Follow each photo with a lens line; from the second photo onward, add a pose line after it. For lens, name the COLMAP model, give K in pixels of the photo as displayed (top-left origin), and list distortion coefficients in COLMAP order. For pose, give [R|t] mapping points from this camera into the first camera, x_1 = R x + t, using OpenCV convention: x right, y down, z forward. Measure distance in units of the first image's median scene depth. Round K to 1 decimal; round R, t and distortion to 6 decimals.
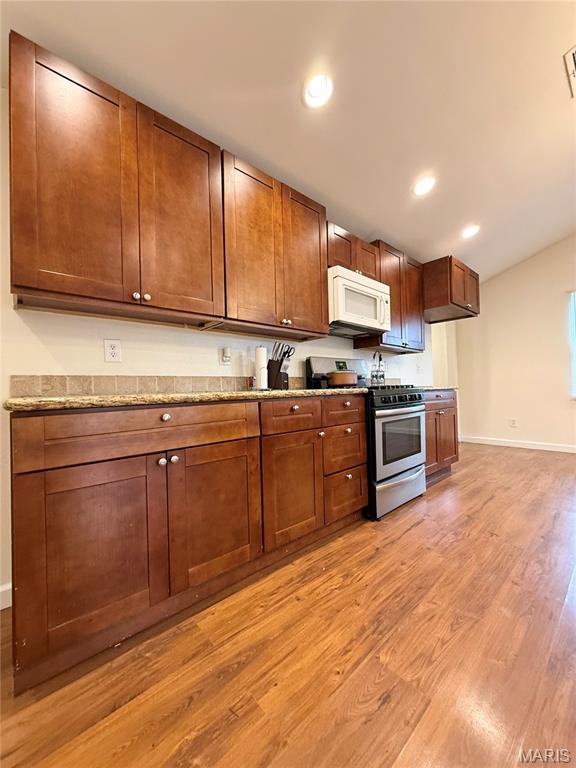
lens RADIAL K [[306.1, 0, 287.2], [0, 306.1, 382.5], [0, 0, 1]] dist [0.000814, 0.000062]
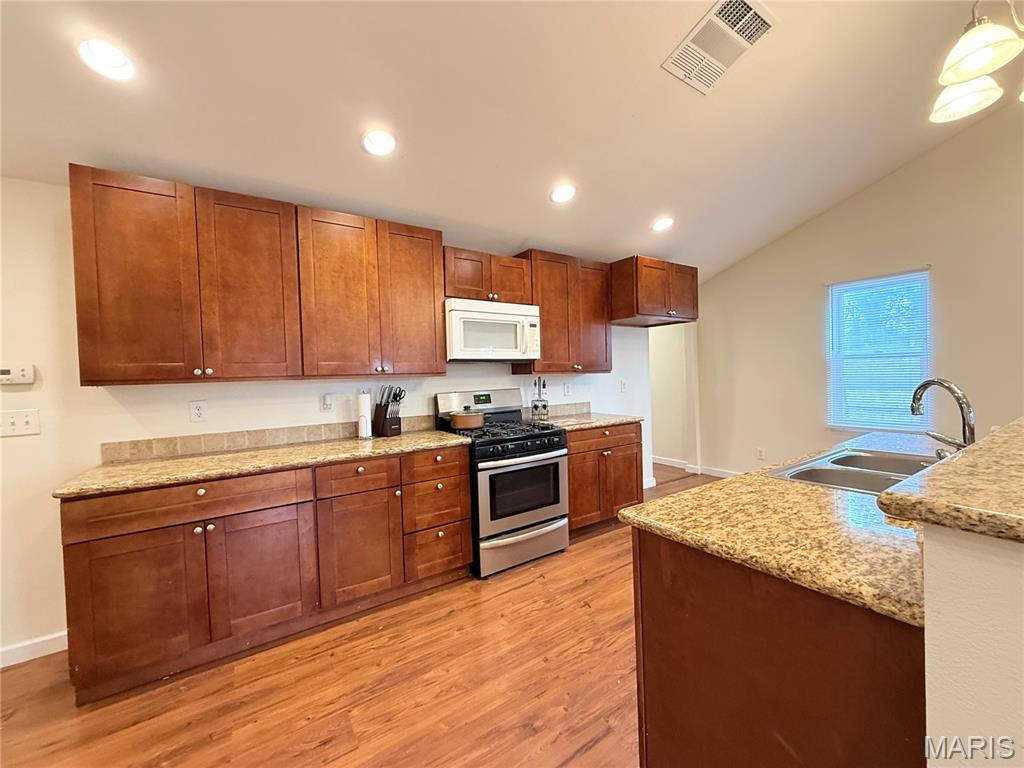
lens RADIAL K [[408.2, 0, 510.1], [0, 408.2, 381.9], [0, 0, 1]] dist [0.001841, 0.000144]
pose [[0.989516, -0.000826, -0.144421, 0.625208], [0.007195, 0.999024, 0.043582, -0.229849], [0.144244, -0.044164, 0.988556, -0.217057]]
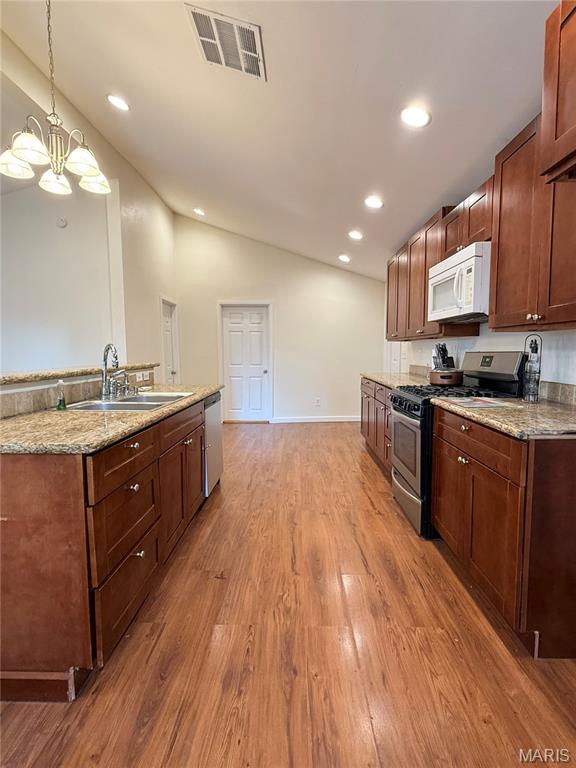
lens RADIAL K [[373.3, 0, 288.0], [0, 373.3, 384.0], [0, 0, 1]] dist [0.001537, -0.000148]
pose [[-0.683115, 0.093165, -0.724344, 1.795160], [0.036410, 0.994941, 0.093632, -0.156596], [0.729403, 0.037588, -0.683051, 1.887963]]
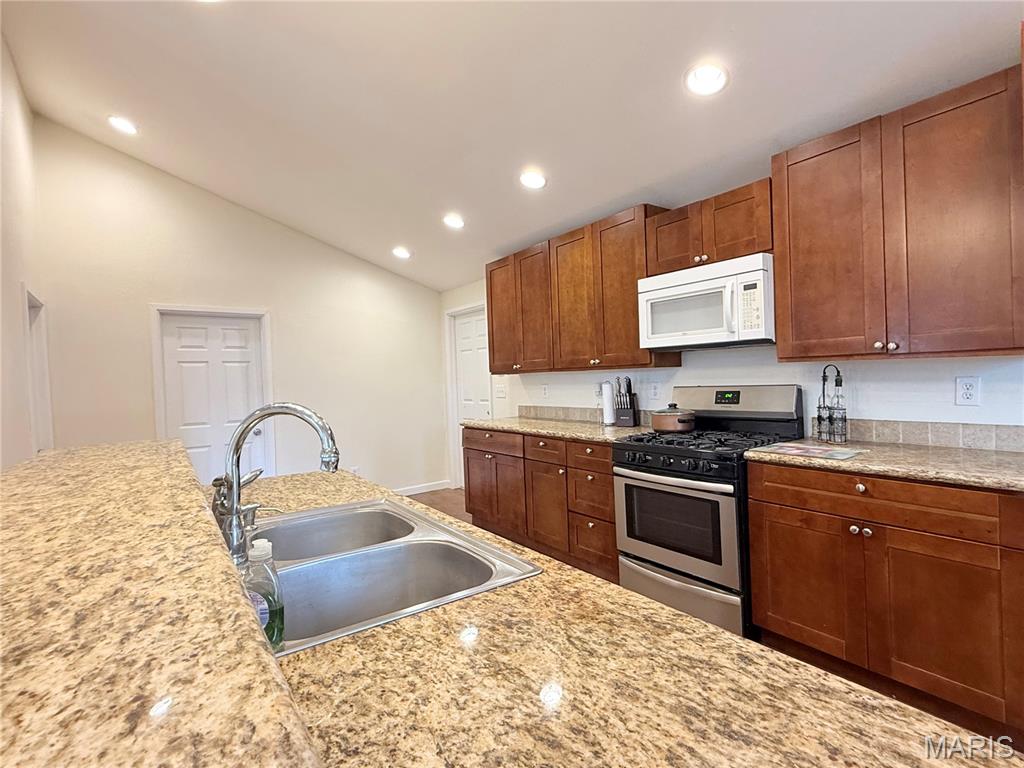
lens RADIAL K [[497.7, 0, 510.5], [0, 497.7, 382.4], [0, 0, 1]] dist [0.001537, -0.000148]
pose [[-0.110362, 0.037690, -0.993177, 1.849280], [0.059800, 0.997722, 0.031218, -0.216736], [0.992091, -0.055947, -0.112364, 0.983992]]
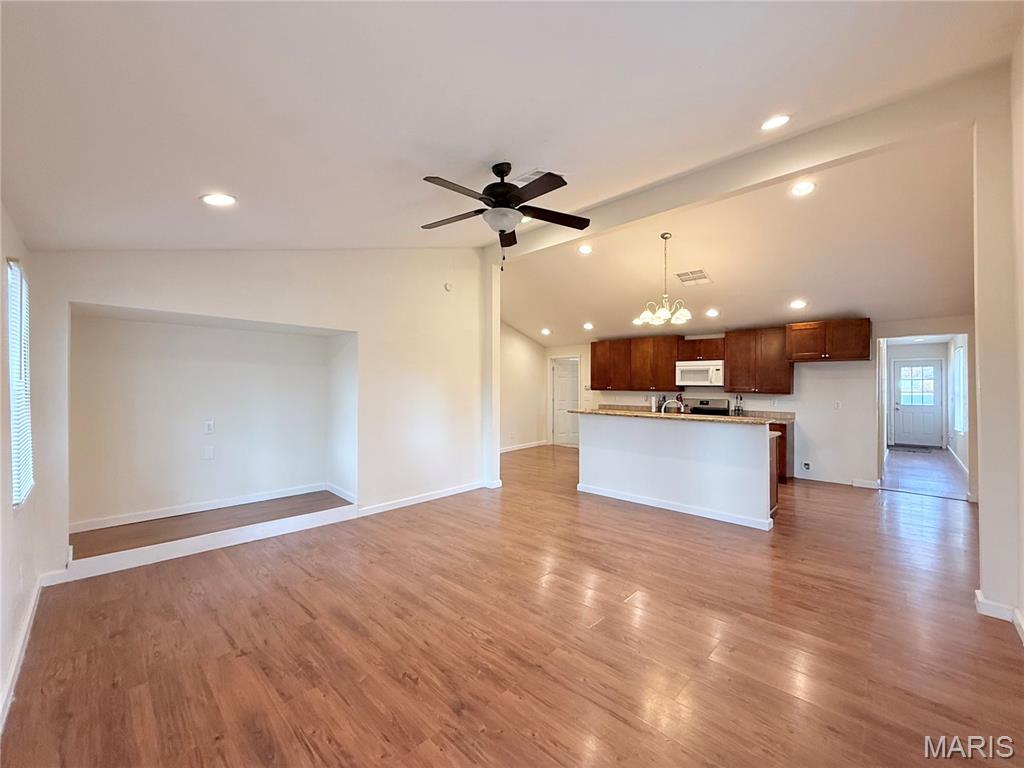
lens RADIAL K [[408.1, 0, 514.8], [0, 408.1, 384.3], [0, 0, 1]] dist [0.000814, 0.000062]
pose [[0.077801, 0.027785, -0.996582, 3.906551], [0.017536, 0.999419, 0.029233, -0.398024], [0.996815, -0.019750, 0.077268, -0.579047]]
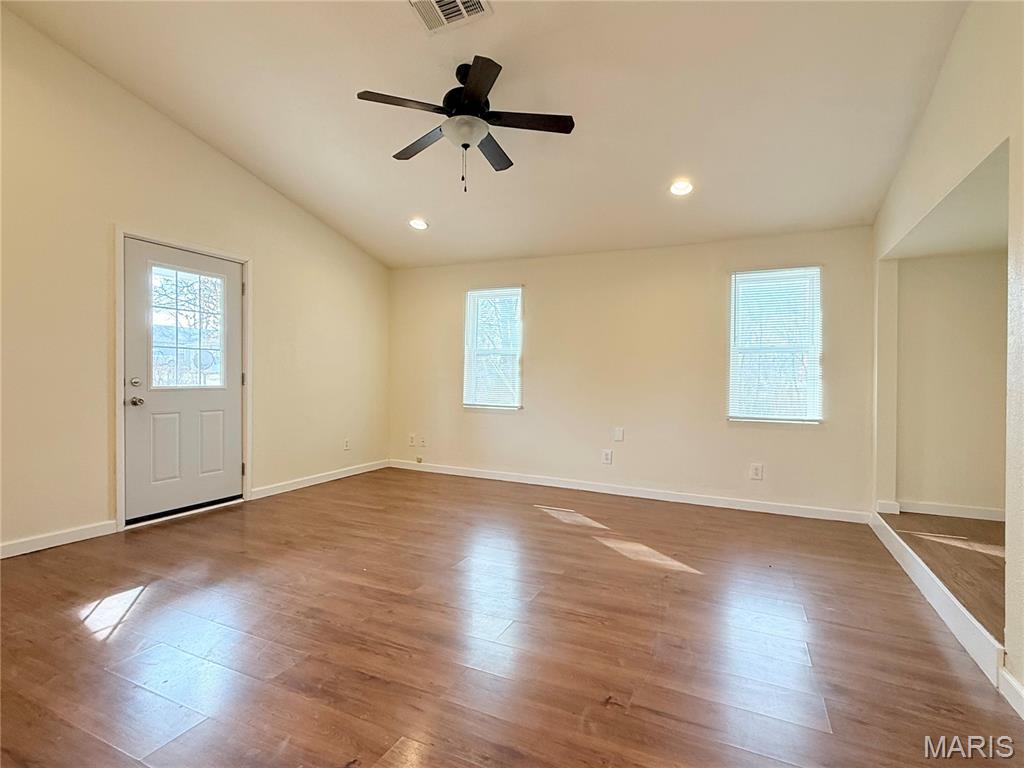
lens RADIAL K [[493.1, 0, 512.0], [0, 493.1, 384.0], [0, 0, 1]] dist [-0.001770, -0.000114]
pose [[-0.393489, 0.018589, 0.919141, 0.921483], [-0.019088, 0.999415, -0.028384, -0.118549], [-0.919131, -0.028713, -0.392904, -0.039799]]
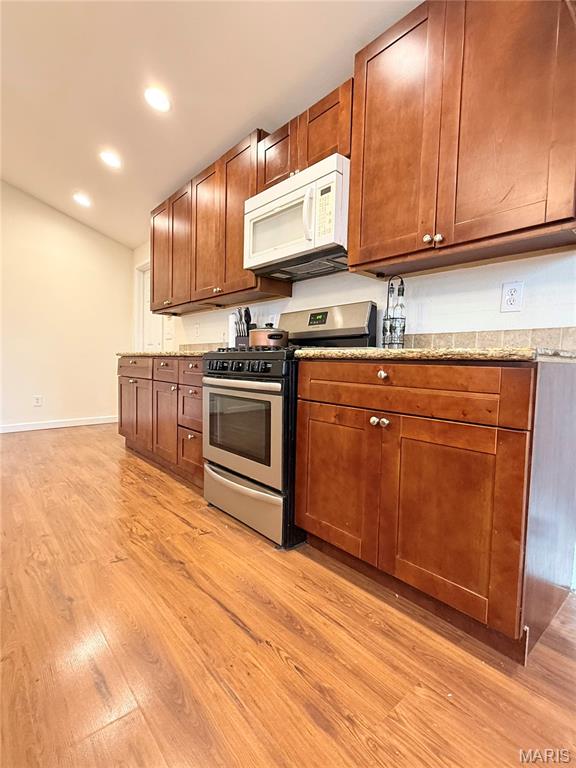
lens RADIAL K [[373.3, 0, 288.0], [0, 373.3, 384.0], [0, 0, 1]] dist [0.001537, -0.000148]
pose [[-0.019444, 0.080711, -0.996548, 1.476834], [-0.004982, 0.996716, 0.080822, 0.030410], [0.999799, 0.006536, -0.018978, 1.398274]]
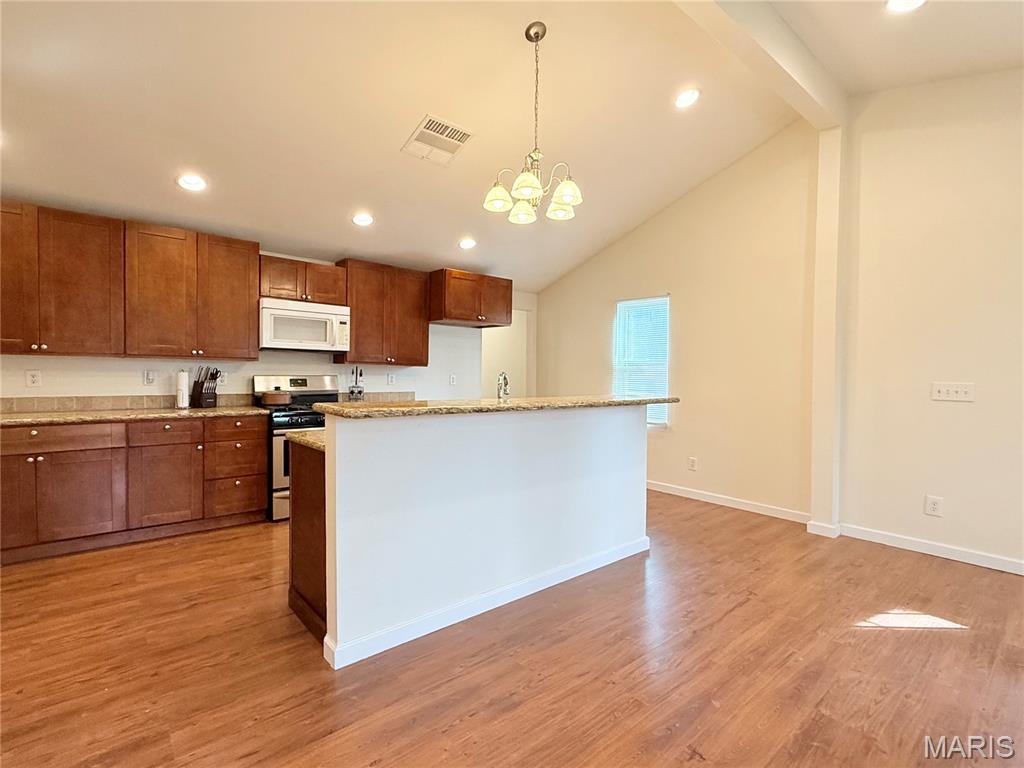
lens RADIAL K [[497.7, 0, 510.5], [0, 497.7, 382.4], [0, 0, 1]] dist [0.001537, -0.000148]
pose [[0.998782, 0.042095, -0.025725, 1.381079], [-0.040966, 0.998237, 0.042944, -0.233986], [0.027488, -0.041838, 0.998746, -0.983824]]
